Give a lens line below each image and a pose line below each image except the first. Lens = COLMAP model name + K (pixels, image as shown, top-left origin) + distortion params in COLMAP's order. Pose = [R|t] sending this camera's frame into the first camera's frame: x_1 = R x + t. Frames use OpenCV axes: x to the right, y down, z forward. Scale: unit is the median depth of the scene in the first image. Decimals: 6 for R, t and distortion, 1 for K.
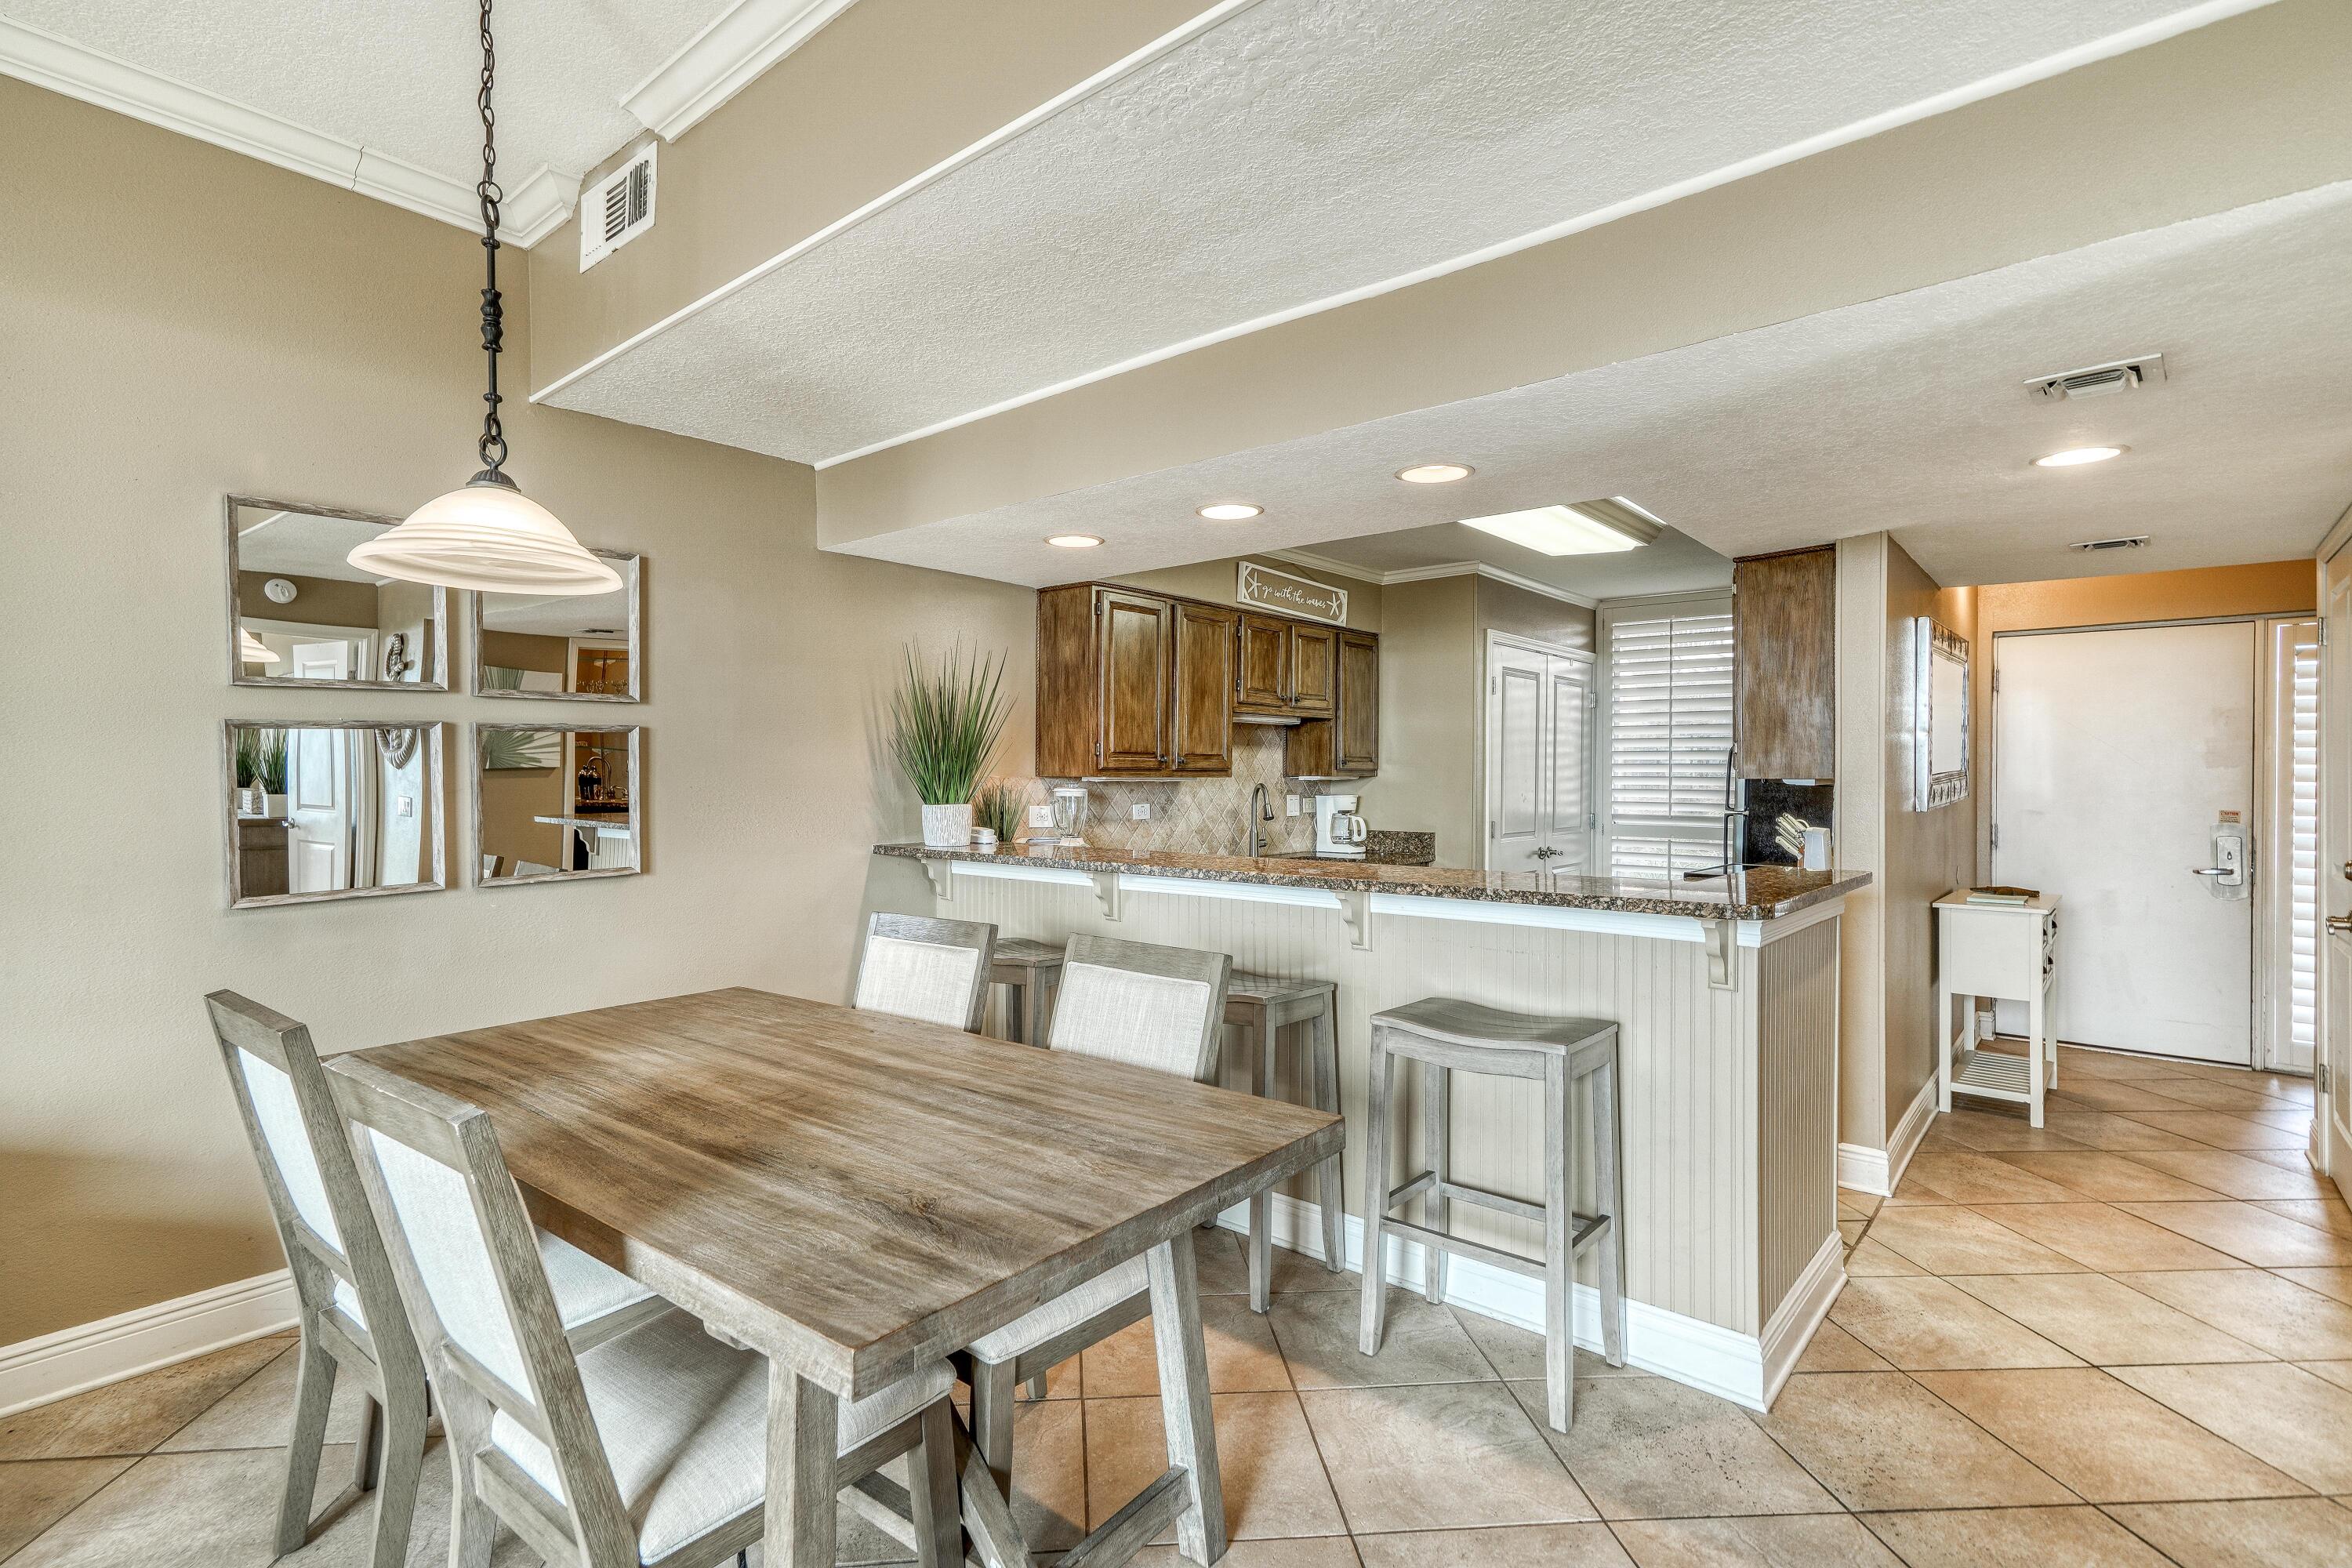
lens RADIAL K [[1106.5, 0, 1151.3], [0, 1106.5, 789.7], [0, 0, 1]] dist [0.005793, 0.001738]
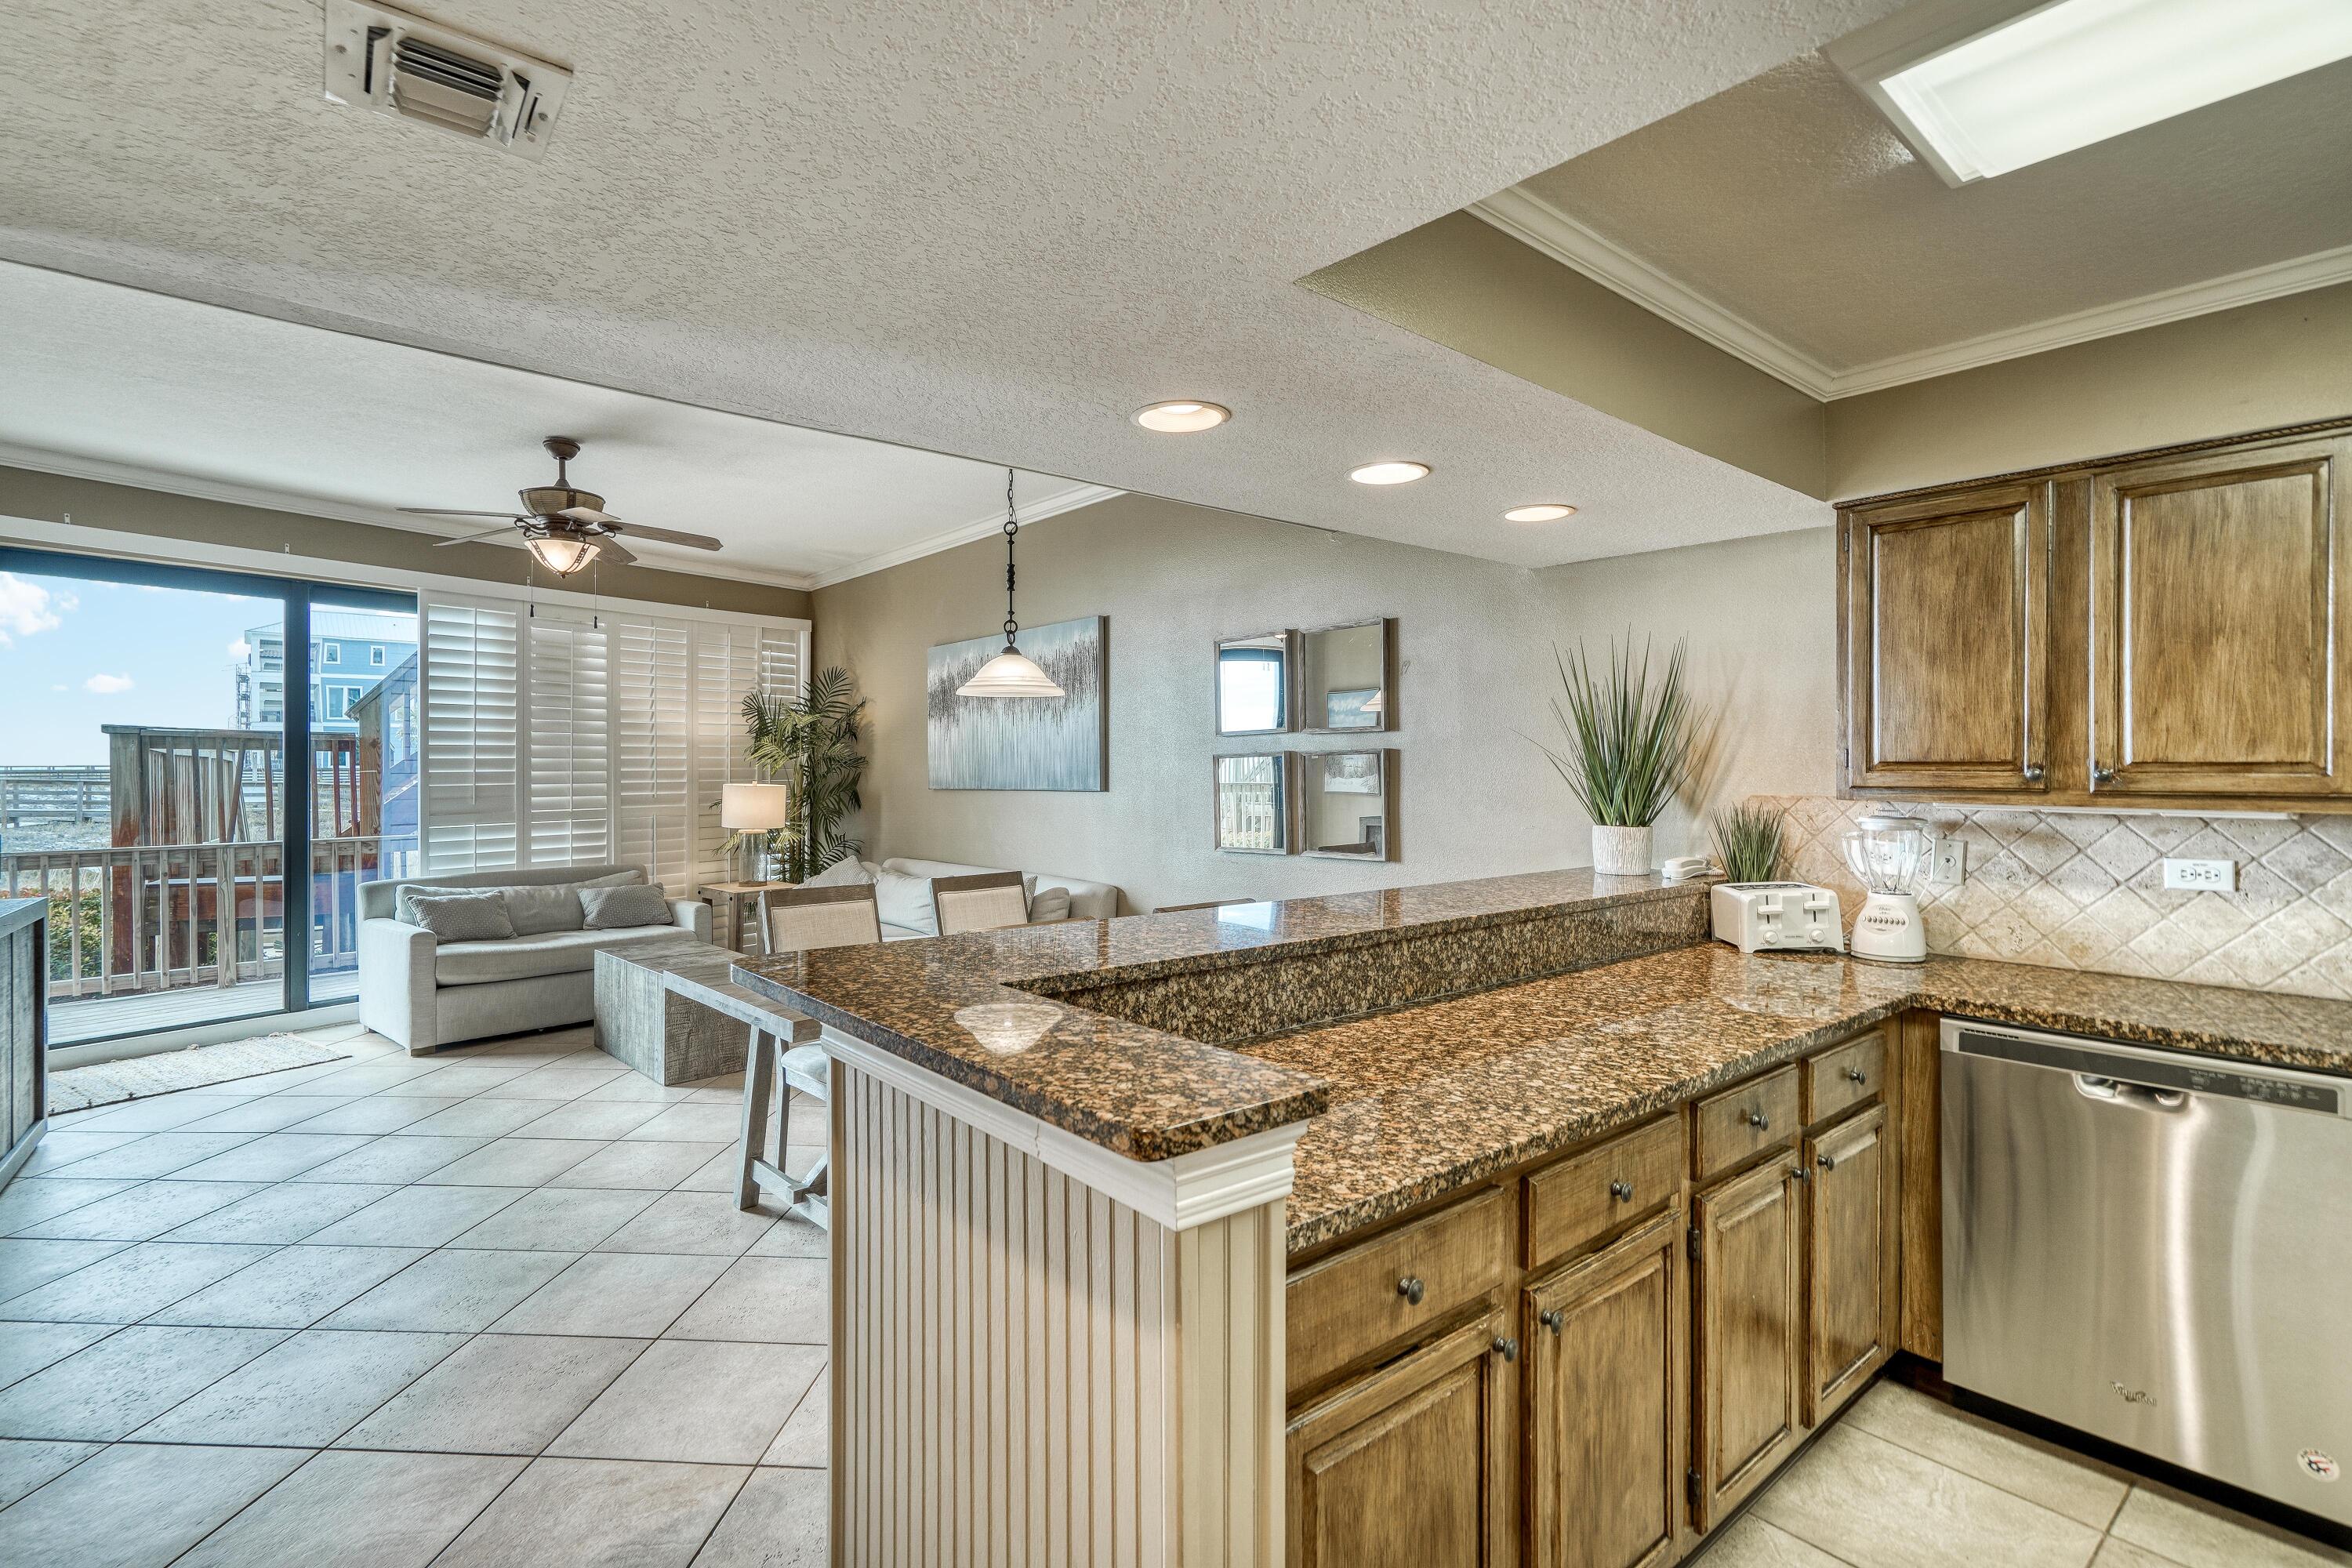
lens RADIAL K [[1106.5, 0, 1143.8], [0, 1106.5, 754.8], [0, 0, 1]] dist [0.005793, 0.001738]
pose [[-0.153481, -0.012070, -0.988078, 0.587188], [-0.017478, 0.999802, -0.009499, -0.022408], [0.987997, 0.015812, -0.153661, 0.620462]]
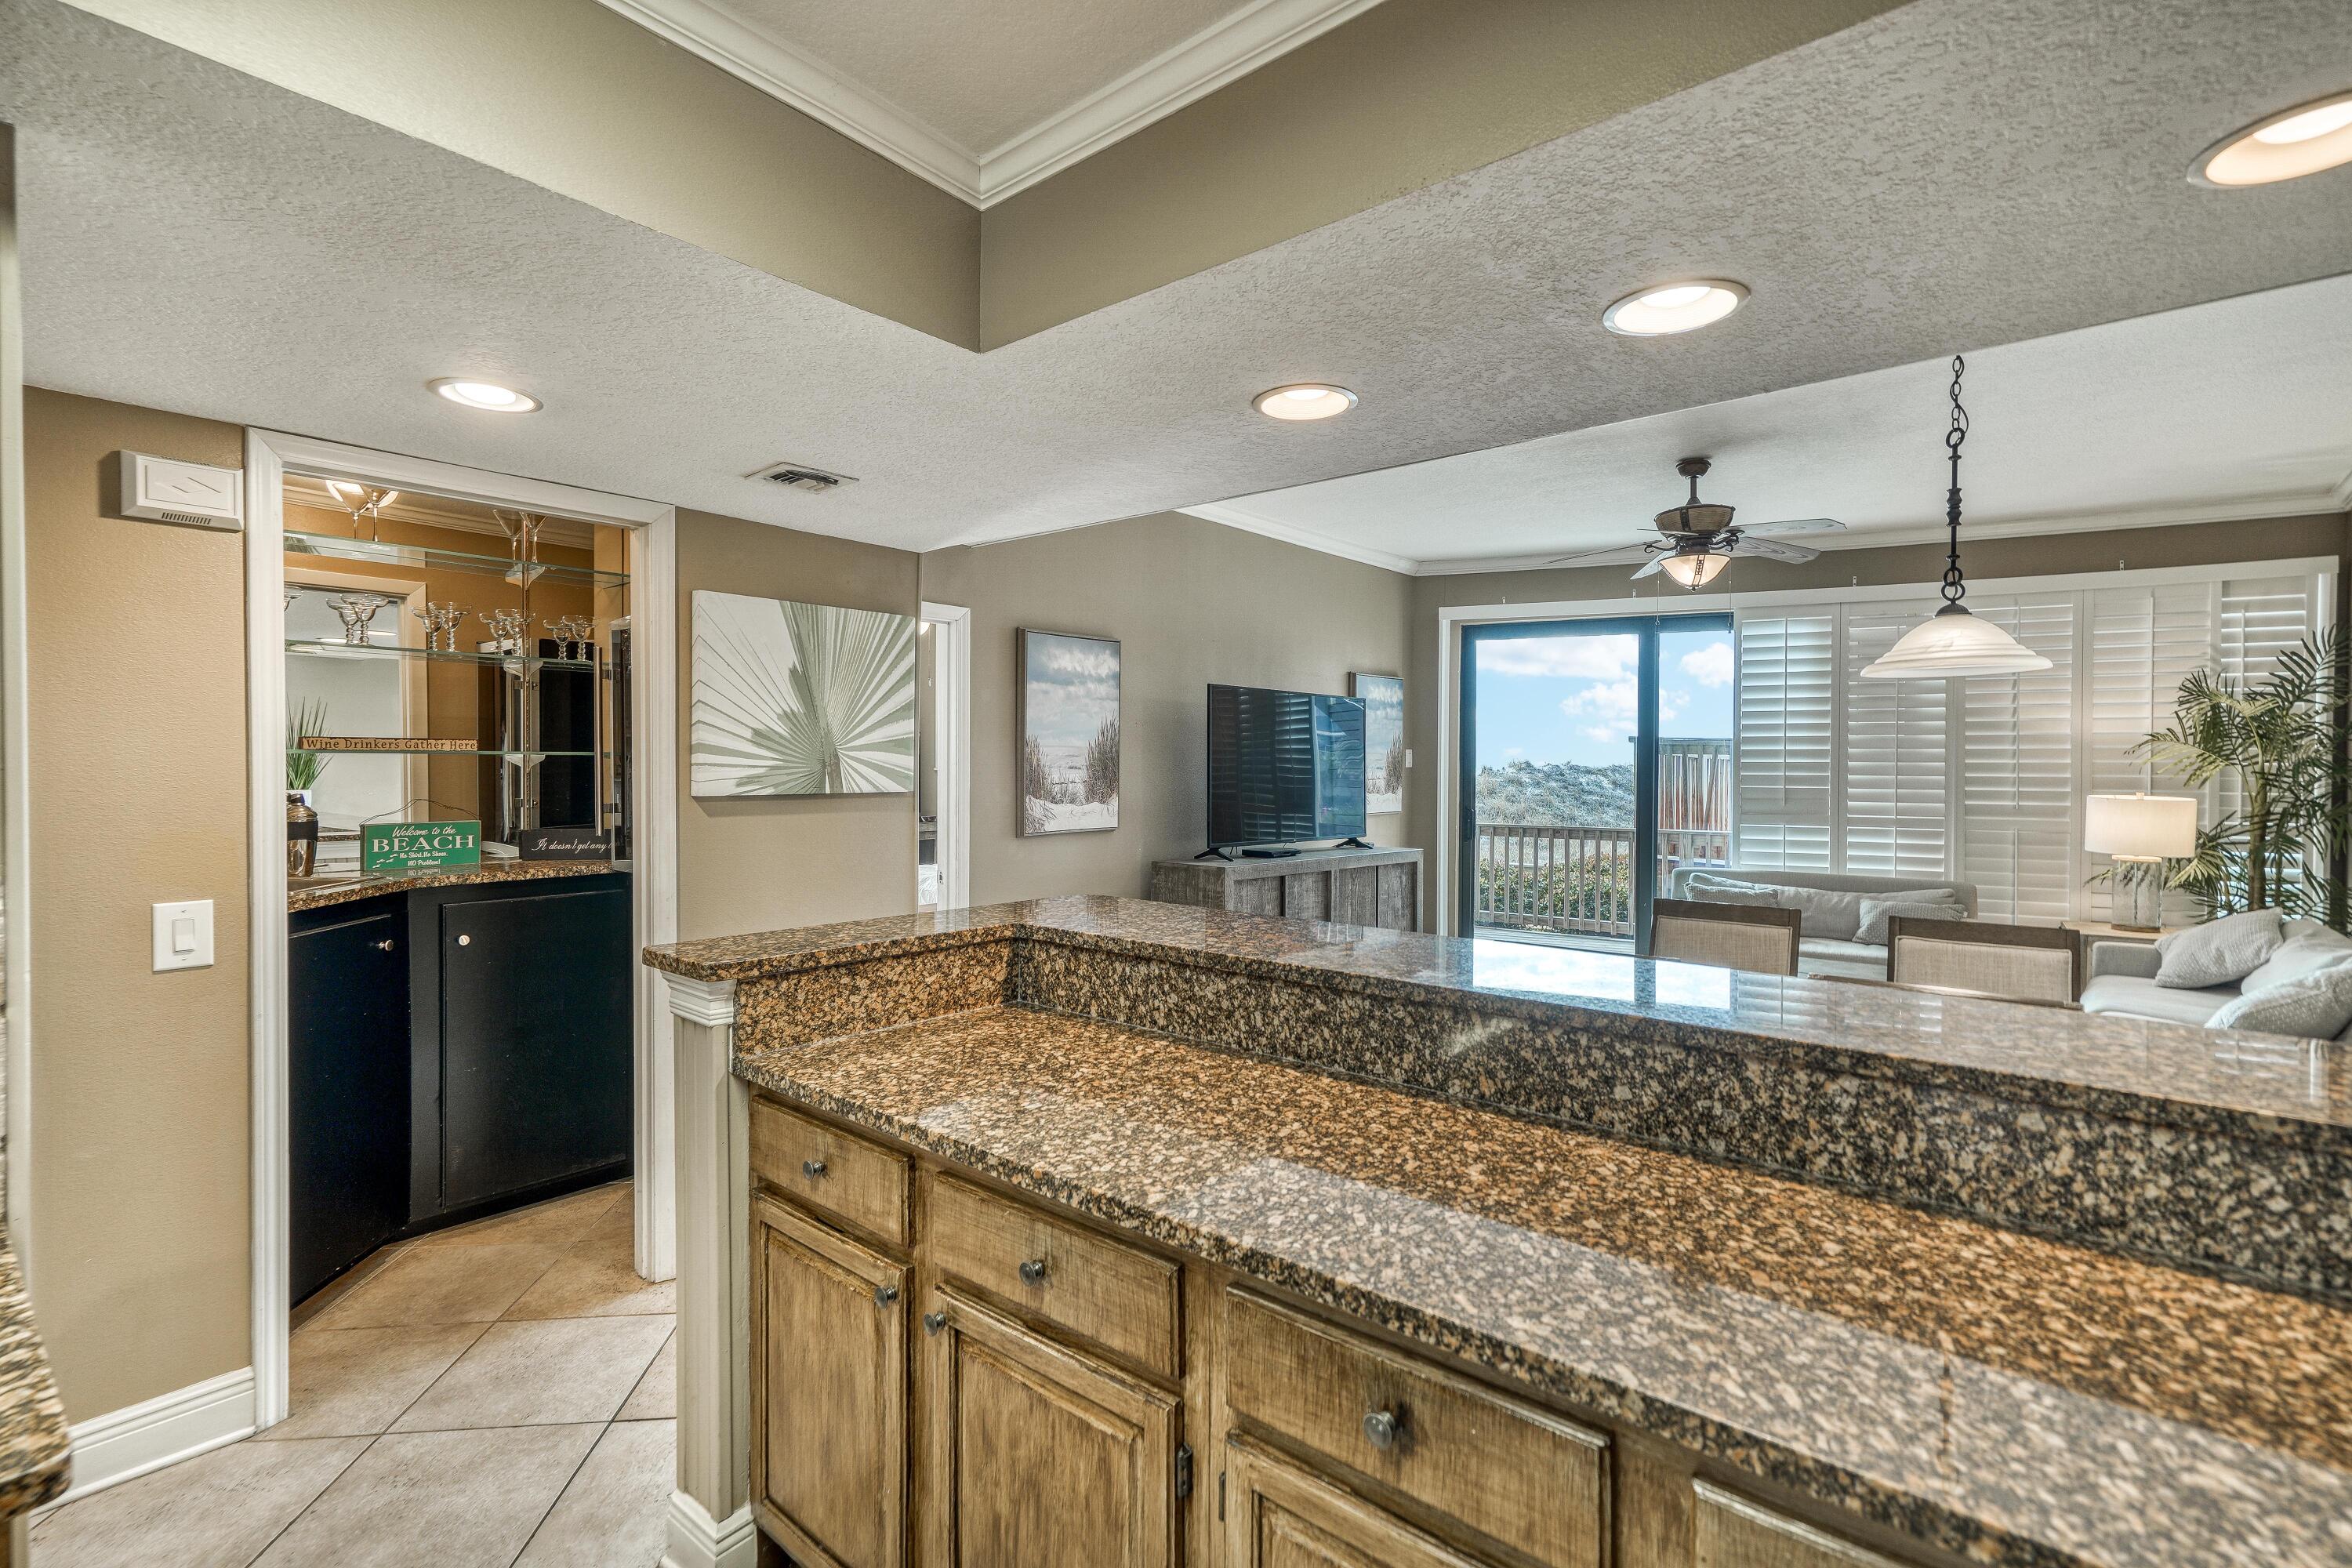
lens RADIAL K [[1106.5, 0, 1158.2], [0, 1106.5, 773.5], [0, 0, 1]] dist [0.005793, 0.001738]
pose [[-0.999868, -0.008114, -0.014048, 0.203408], [-0.008463, 0.999653, 0.024956, -0.030551], [0.013841, 0.025072, -0.999590, 0.995940]]
